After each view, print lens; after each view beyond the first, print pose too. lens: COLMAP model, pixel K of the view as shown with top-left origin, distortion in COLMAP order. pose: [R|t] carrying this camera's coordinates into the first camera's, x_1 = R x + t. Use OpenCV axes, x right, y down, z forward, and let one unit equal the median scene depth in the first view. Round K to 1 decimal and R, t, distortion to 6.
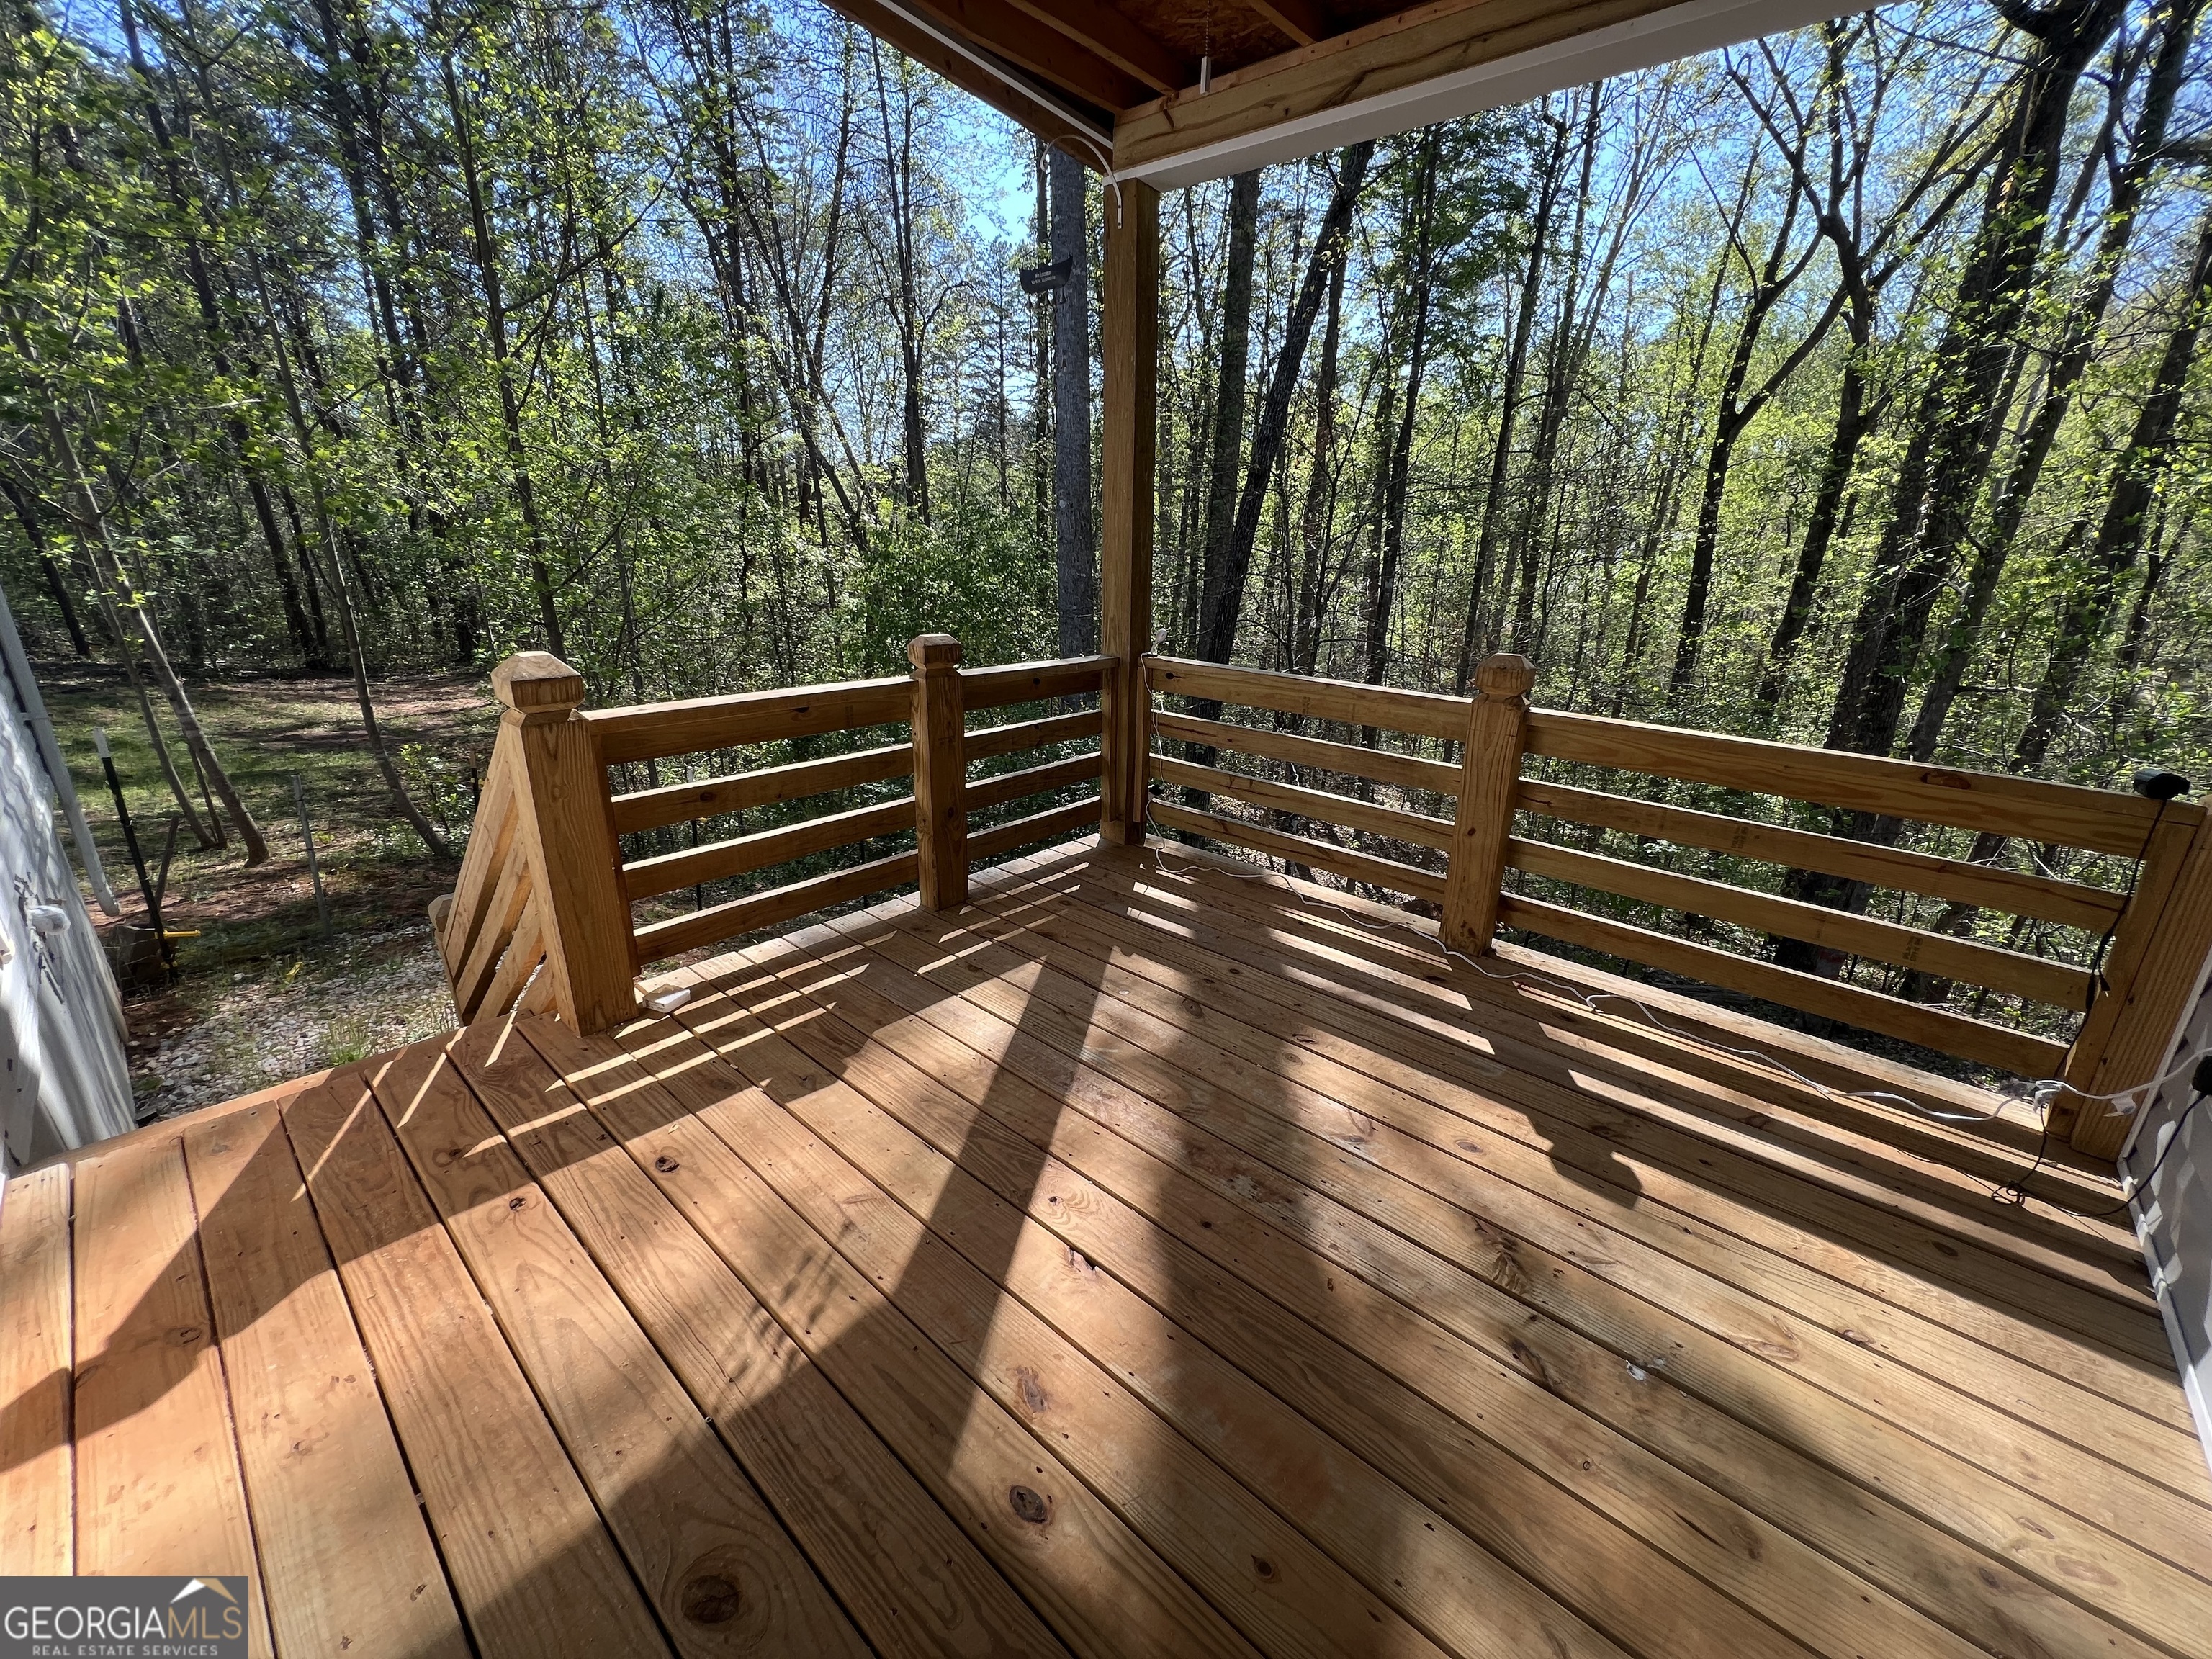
lens RADIAL K [[885.2, 0, 1106.7], [0, 885.2, 830.5], [0, 0, 1]] dist [-0.001292, 0.000697]
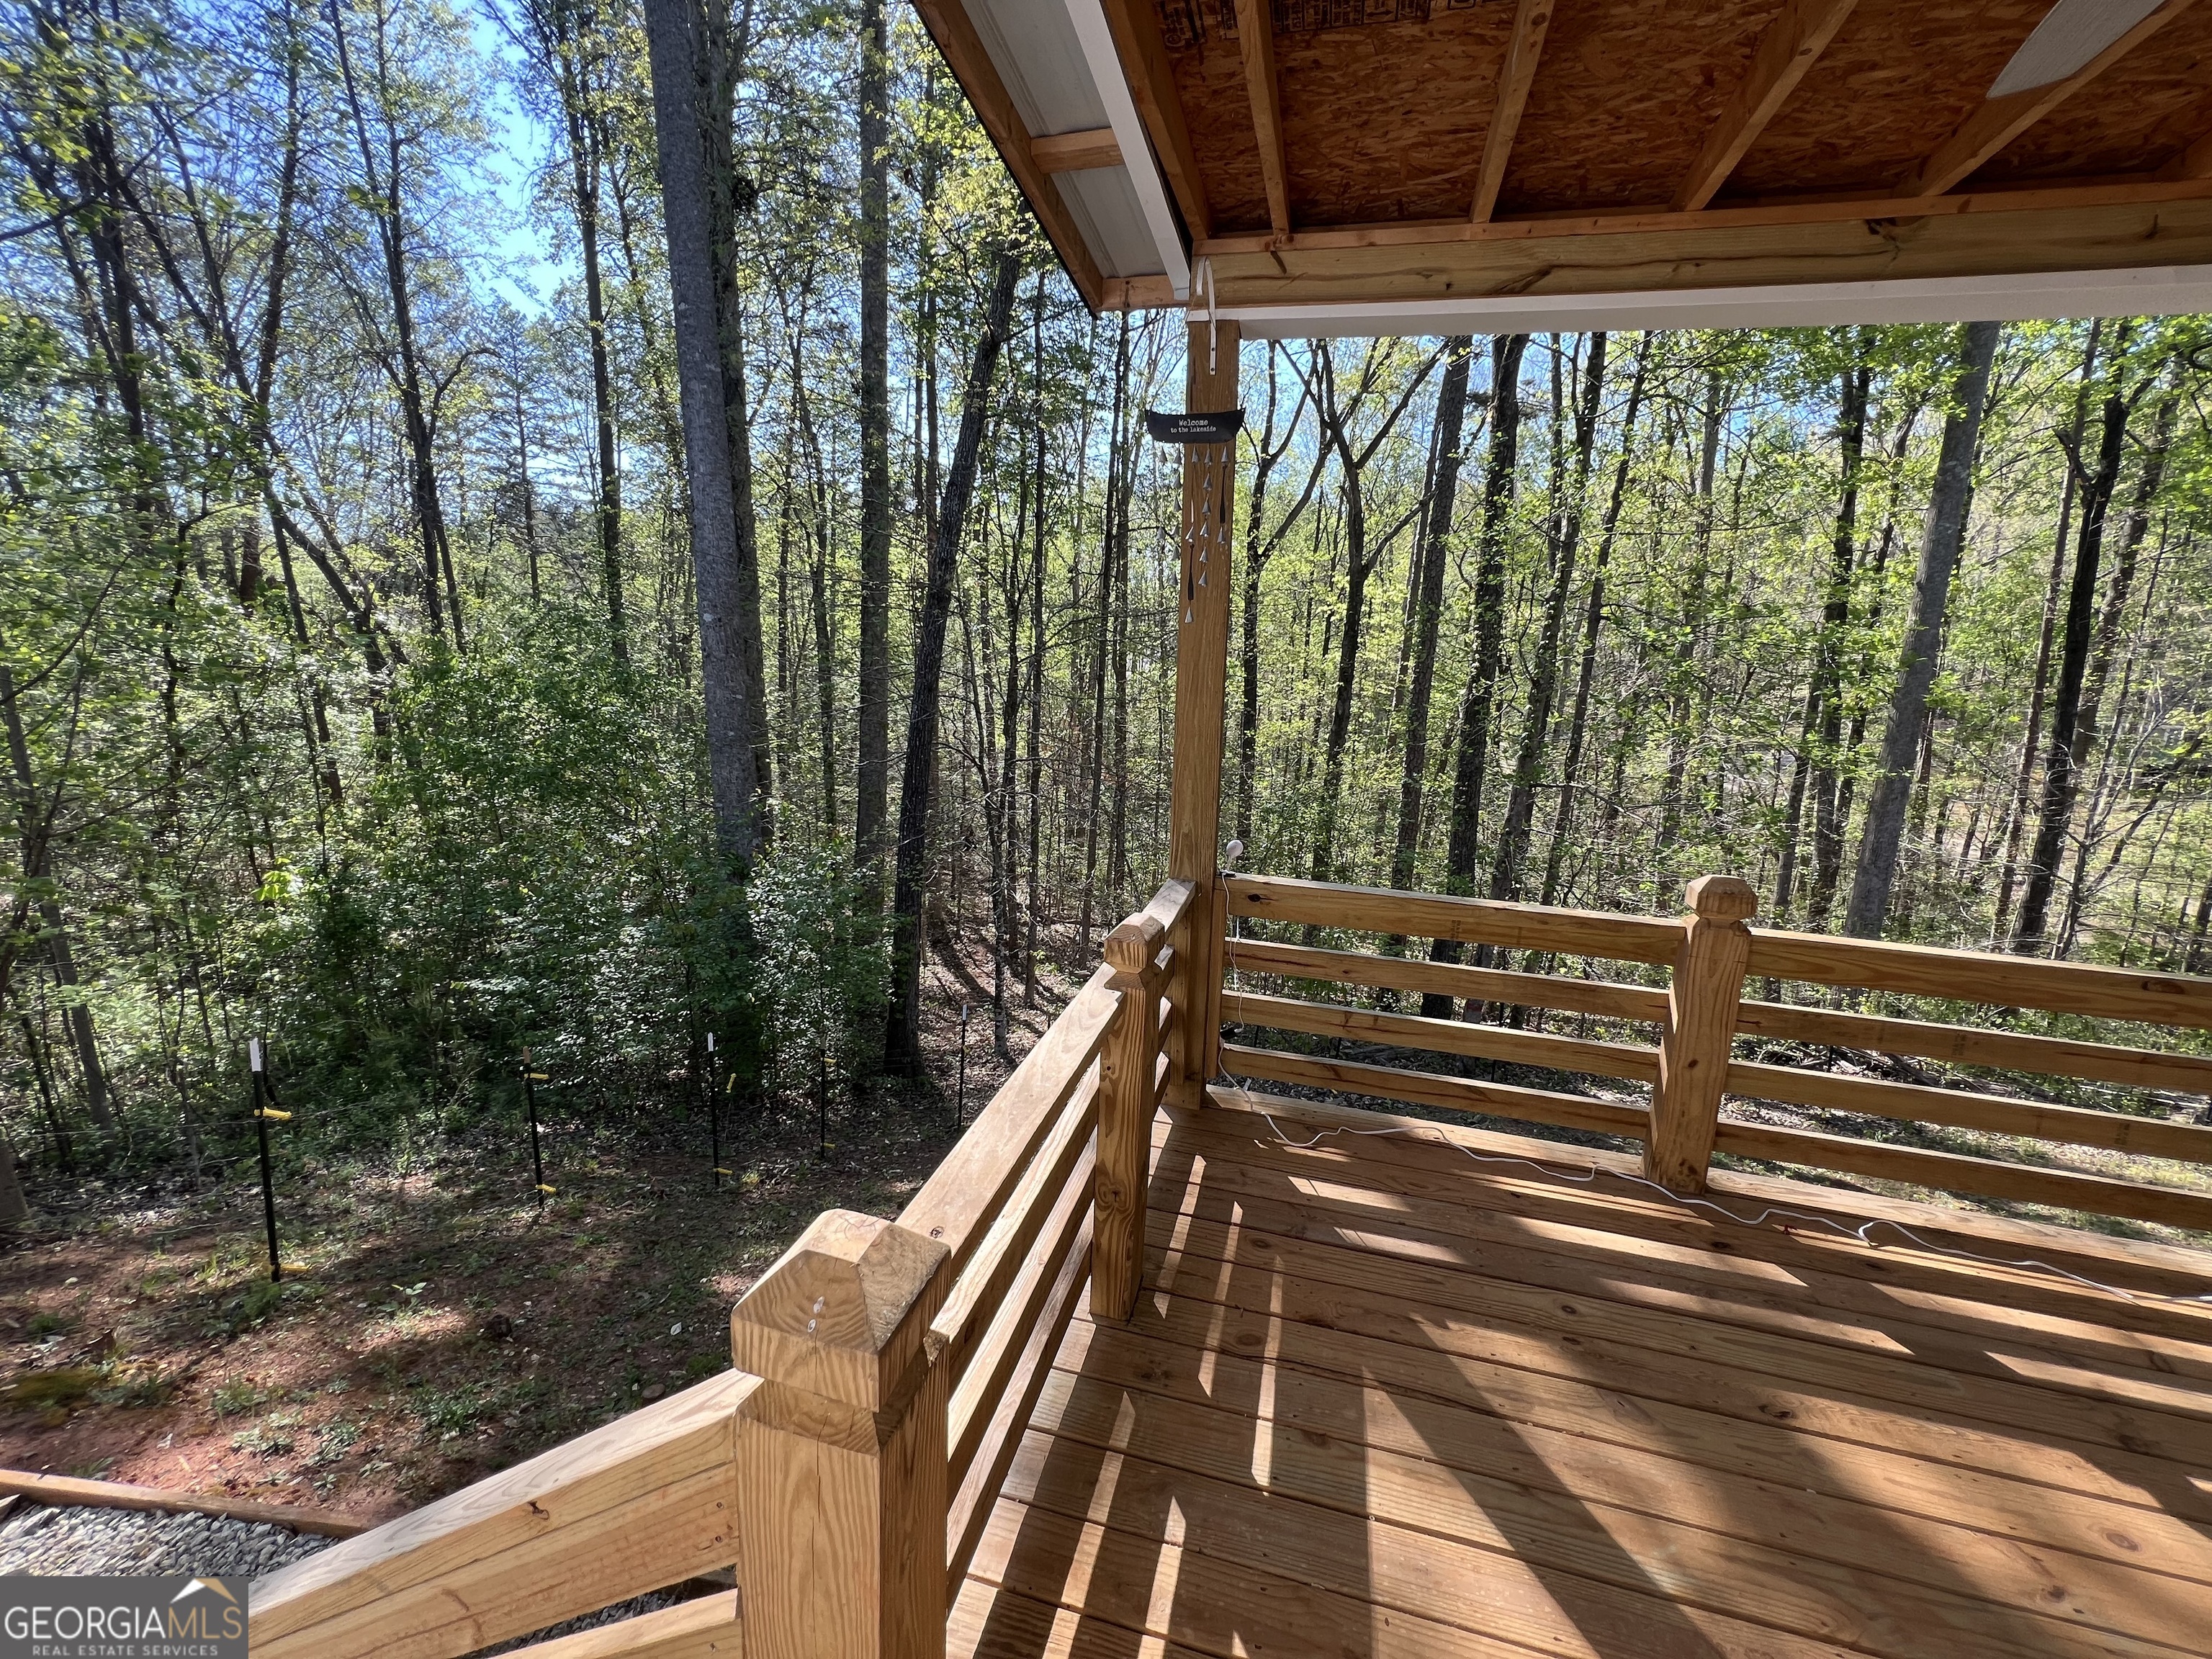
lens RADIAL K [[885.2, 0, 1107.2], [0, 885.2, 825.8], [0, 0, 1]] dist [-0.001292, 0.000697]
pose [[0.891108, -0.077713, 0.447087, -0.437131], [0.125963, 0.988870, -0.079176, -0.206581], [-0.435958, 0.126871, 0.890979, 0.348923]]
